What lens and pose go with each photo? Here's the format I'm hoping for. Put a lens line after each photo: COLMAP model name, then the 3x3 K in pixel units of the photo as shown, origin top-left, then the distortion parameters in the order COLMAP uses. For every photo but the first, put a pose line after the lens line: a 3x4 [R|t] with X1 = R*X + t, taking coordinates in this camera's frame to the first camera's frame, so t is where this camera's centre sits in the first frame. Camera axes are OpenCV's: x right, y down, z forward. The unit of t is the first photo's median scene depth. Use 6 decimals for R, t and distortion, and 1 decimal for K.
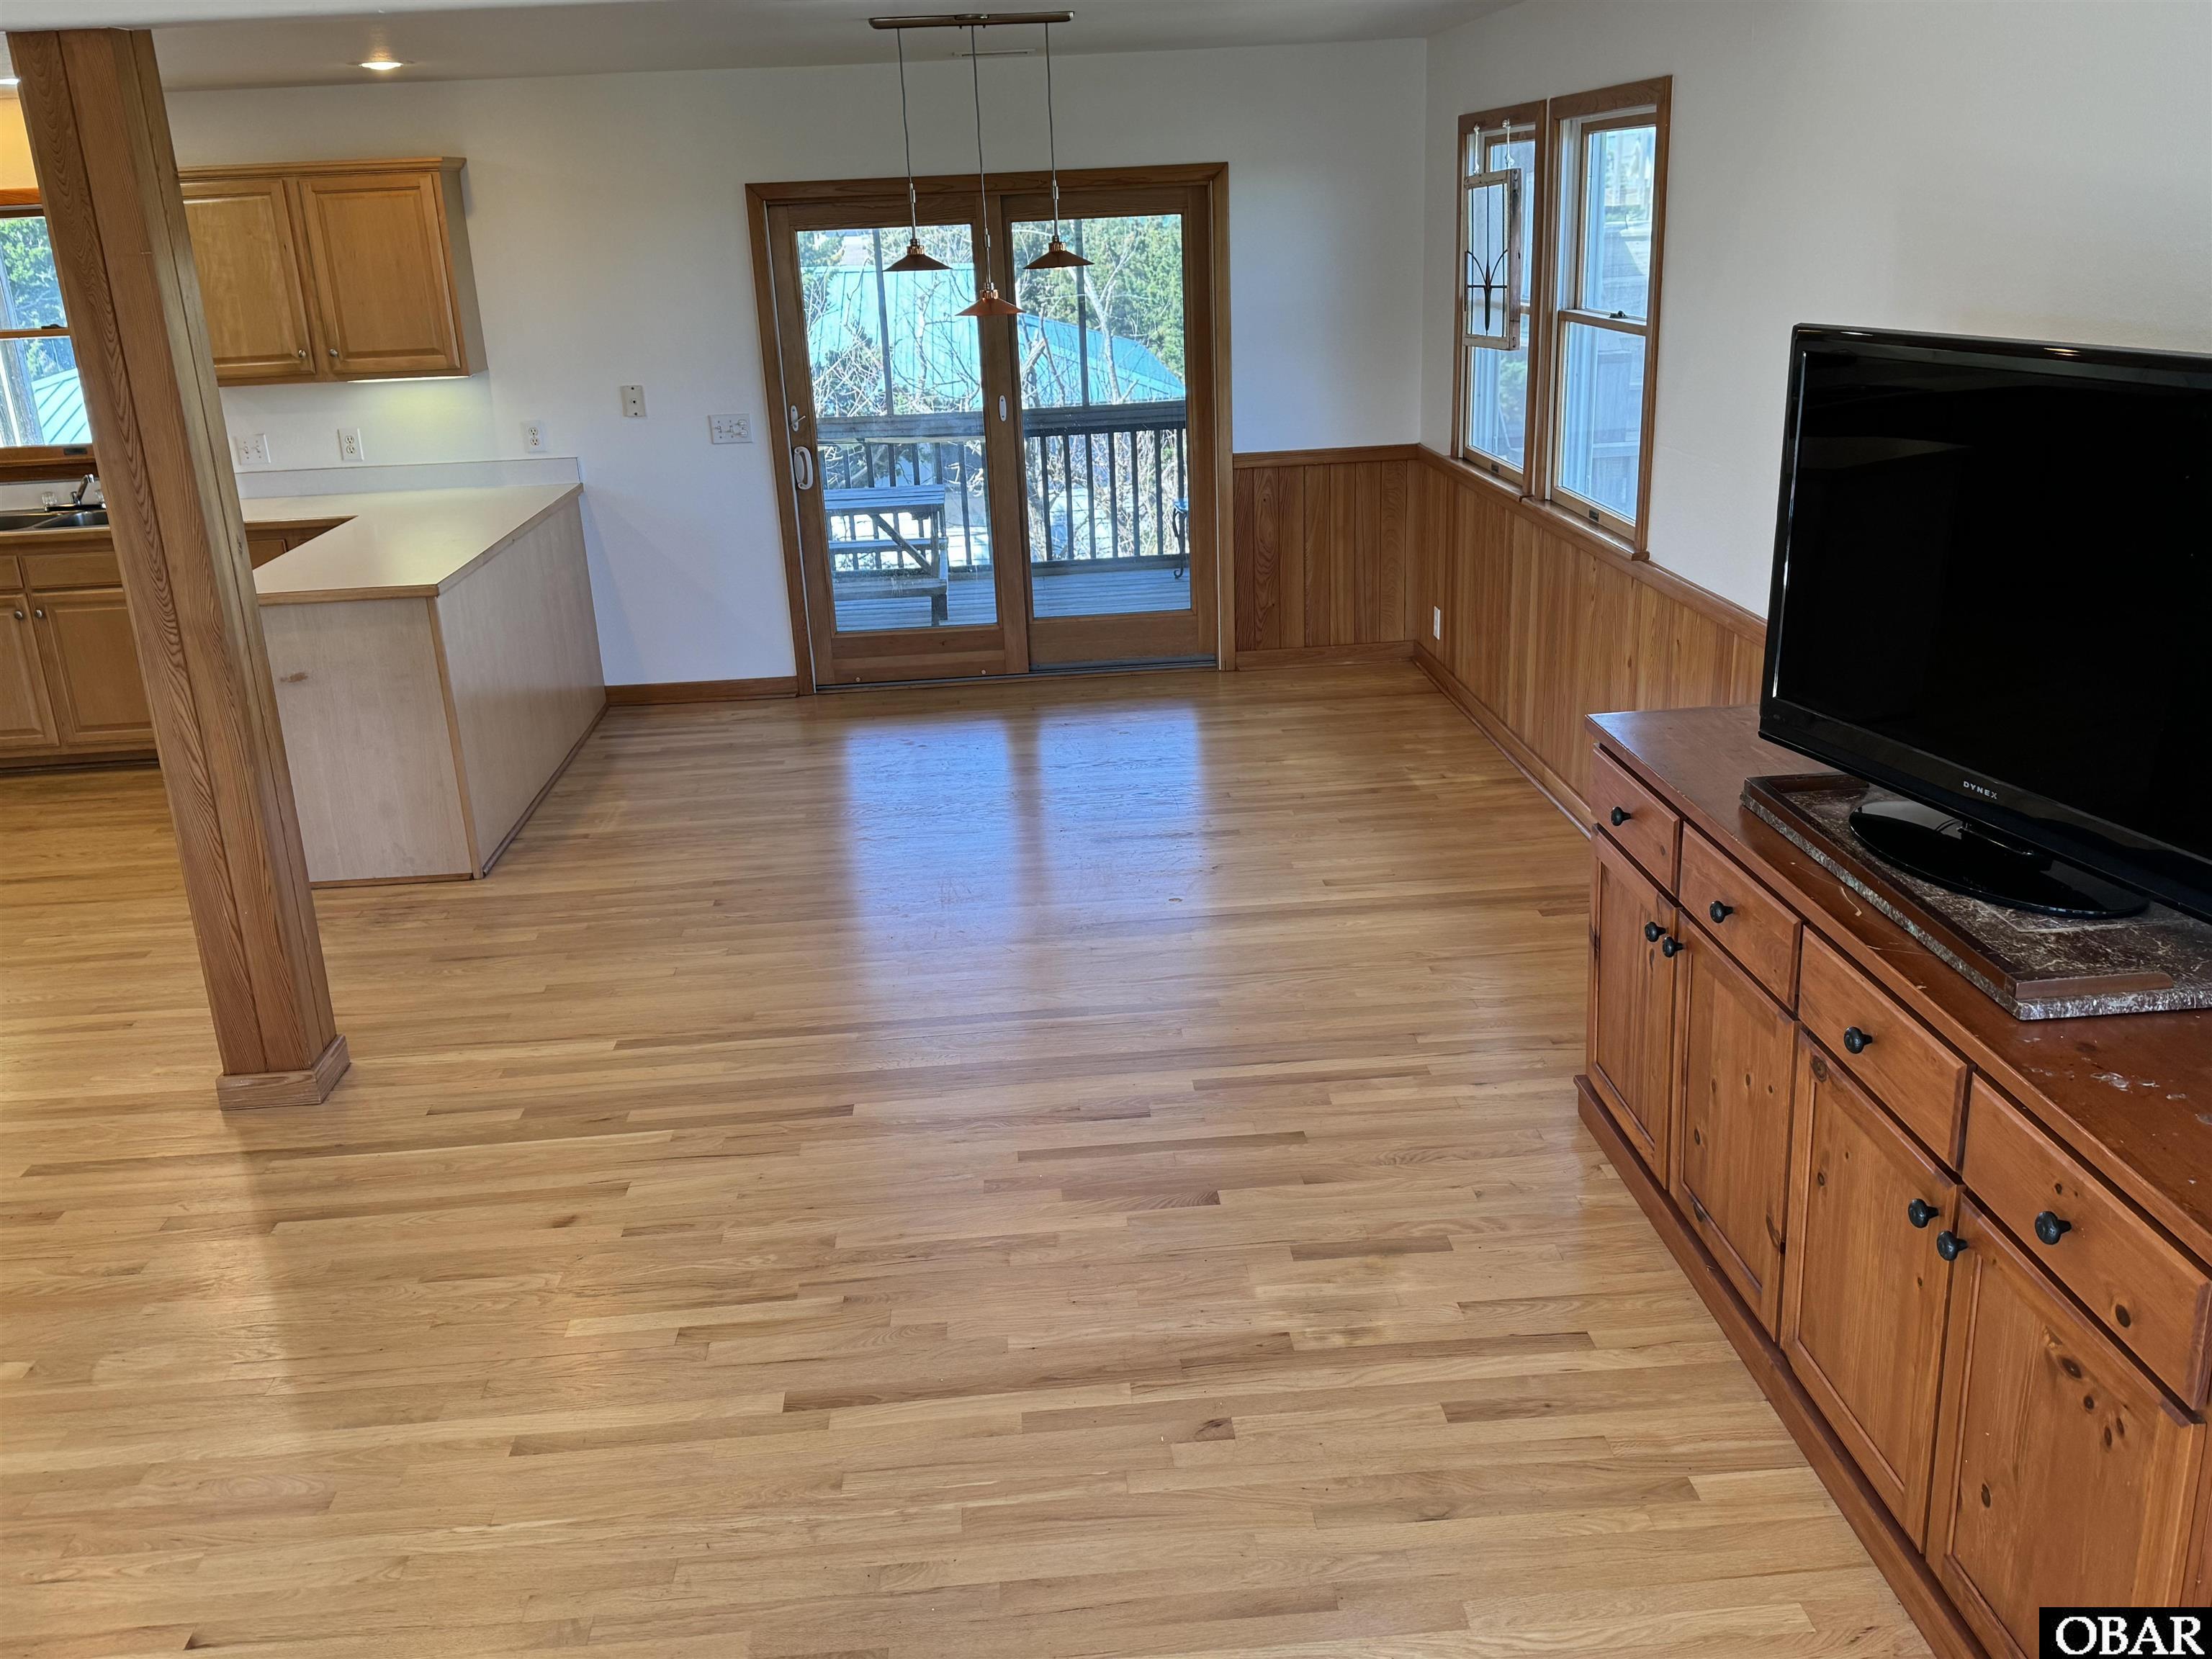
lens RADIAL K [[1855.0, 0, 1098.9], [0, 1855.0, 805.0], [0, 0, 1]] dist [0.103026, -0.011195]
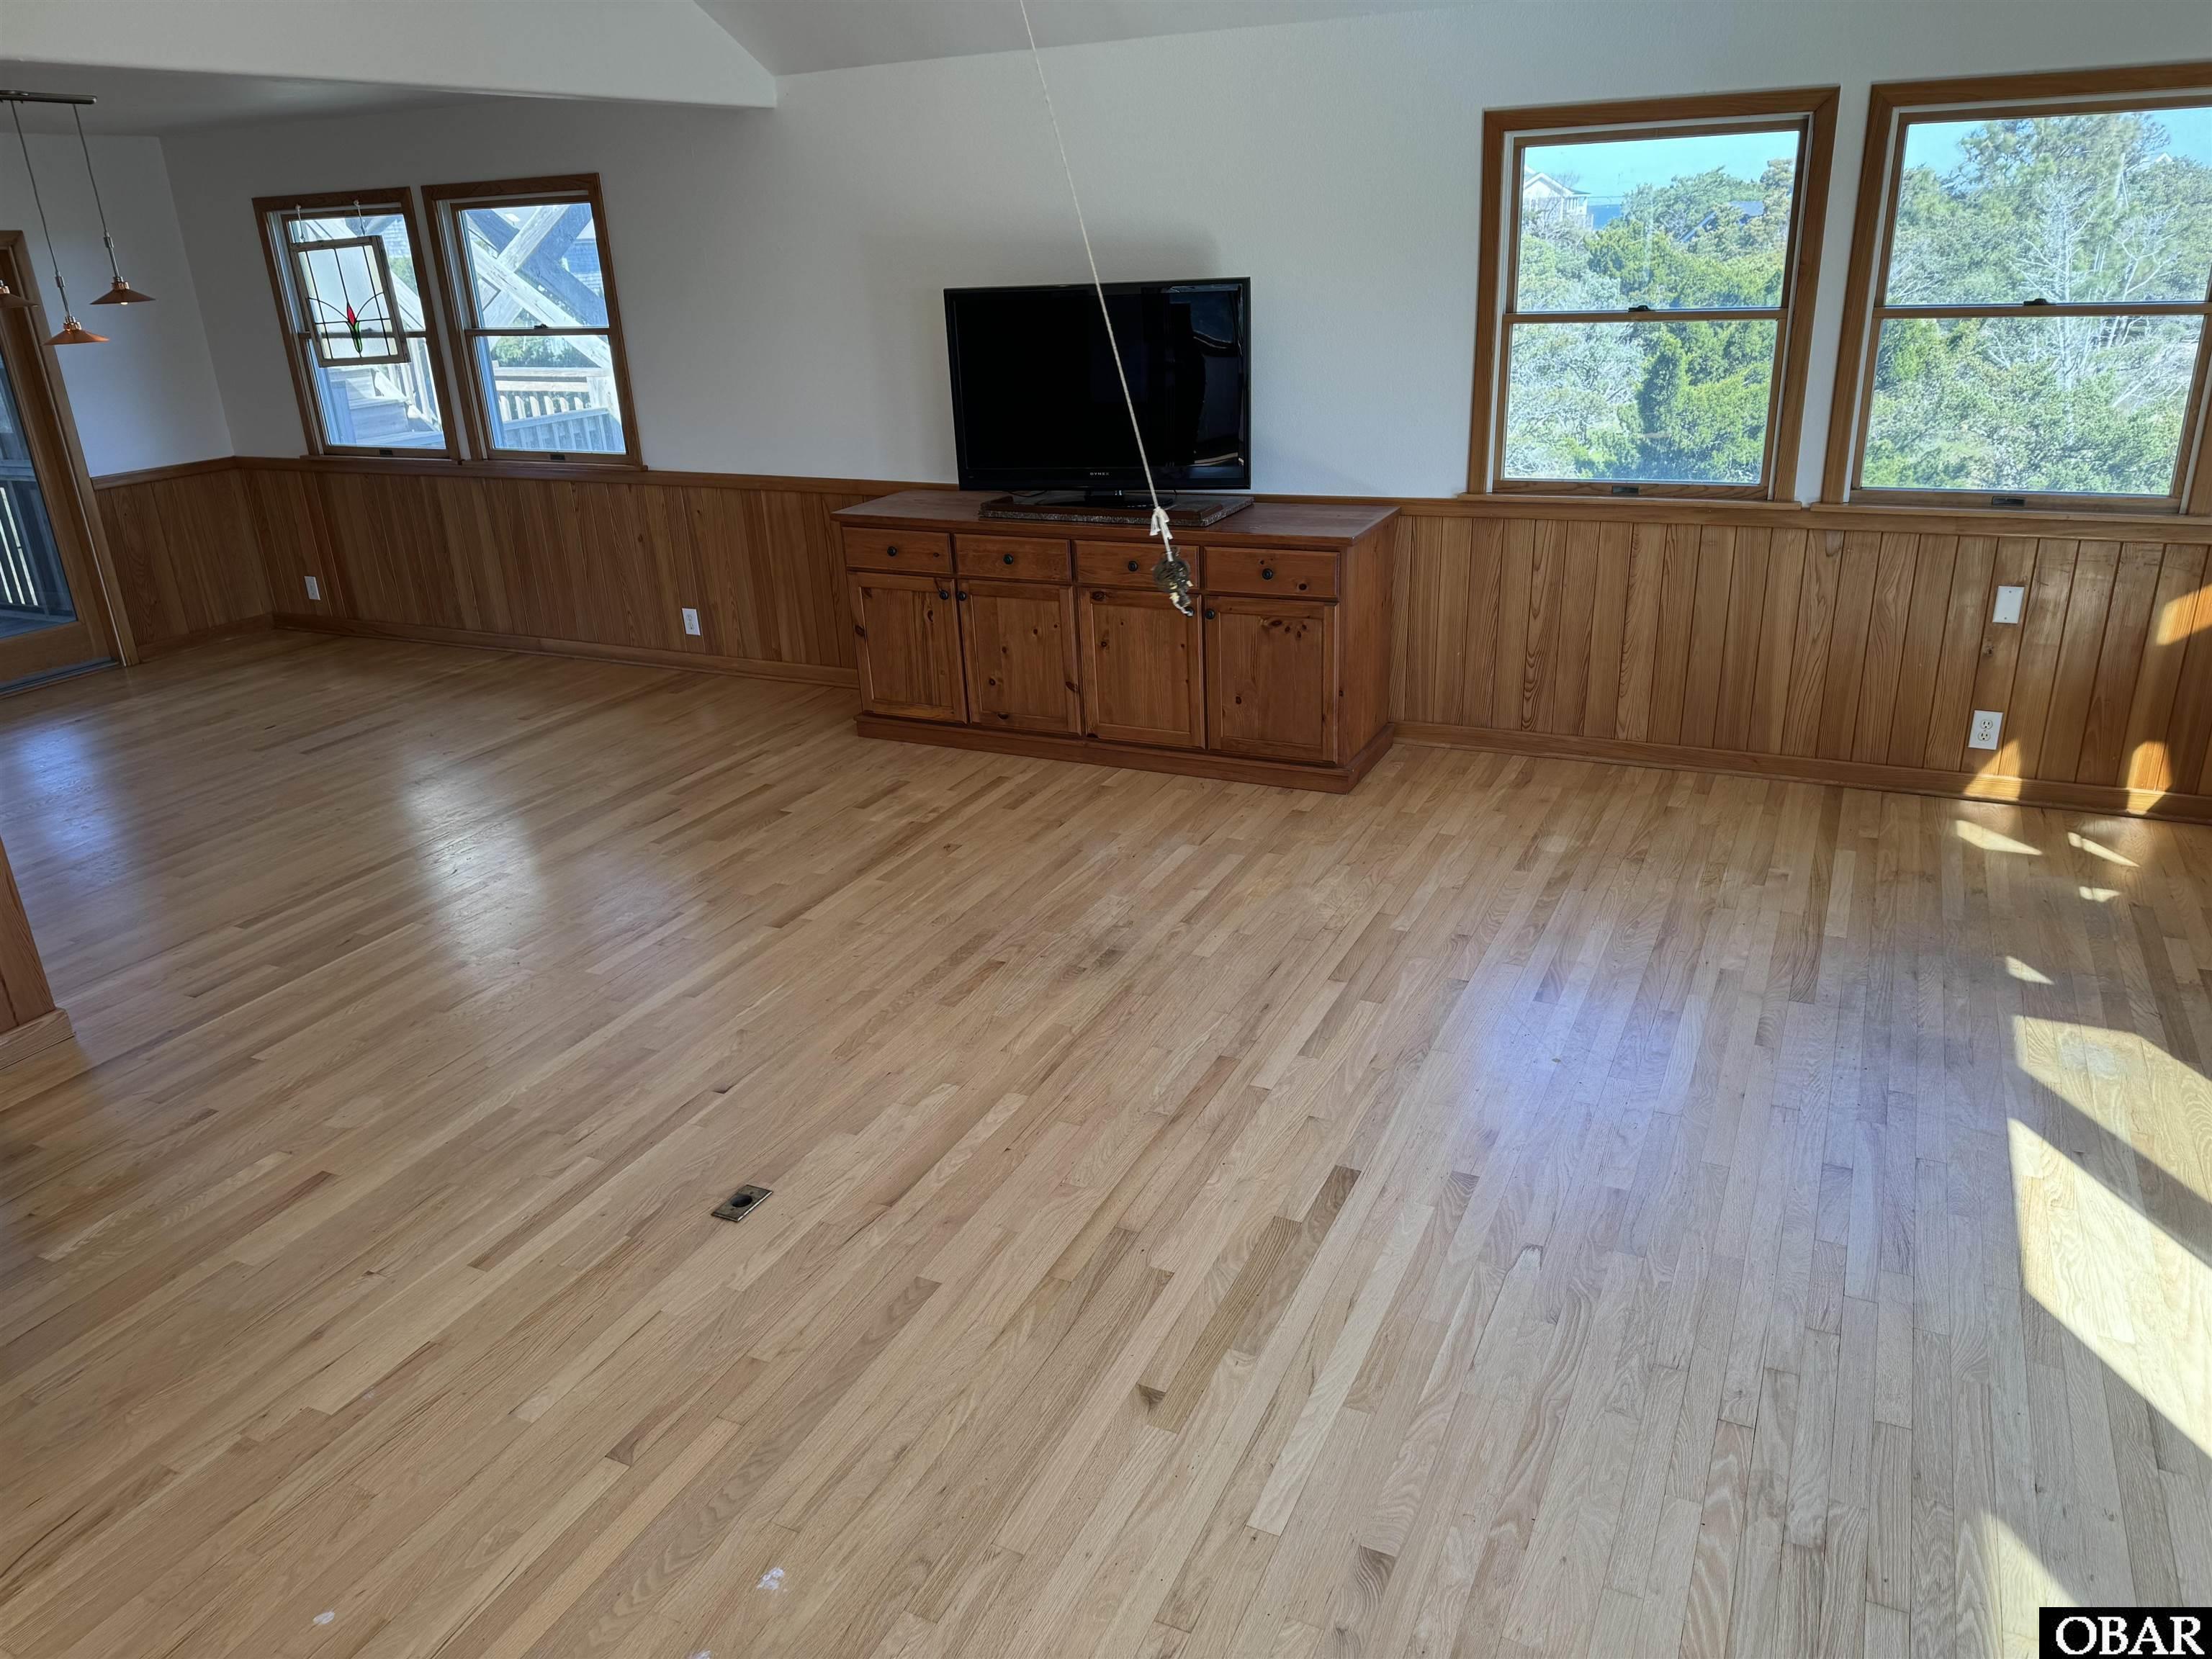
lens RADIAL K [[1556.4, 0, 1110.9], [0, 1556.4, 841.9], [0, 0, 1]] dist [0.009059, -0.017546]
pose [[0.480888, -0.290273, 0.827338, -0.880225], [0.279041, 0.945212, 0.169438, 0.068897], [-0.831194, 0.149381, 0.535539, -0.016156]]
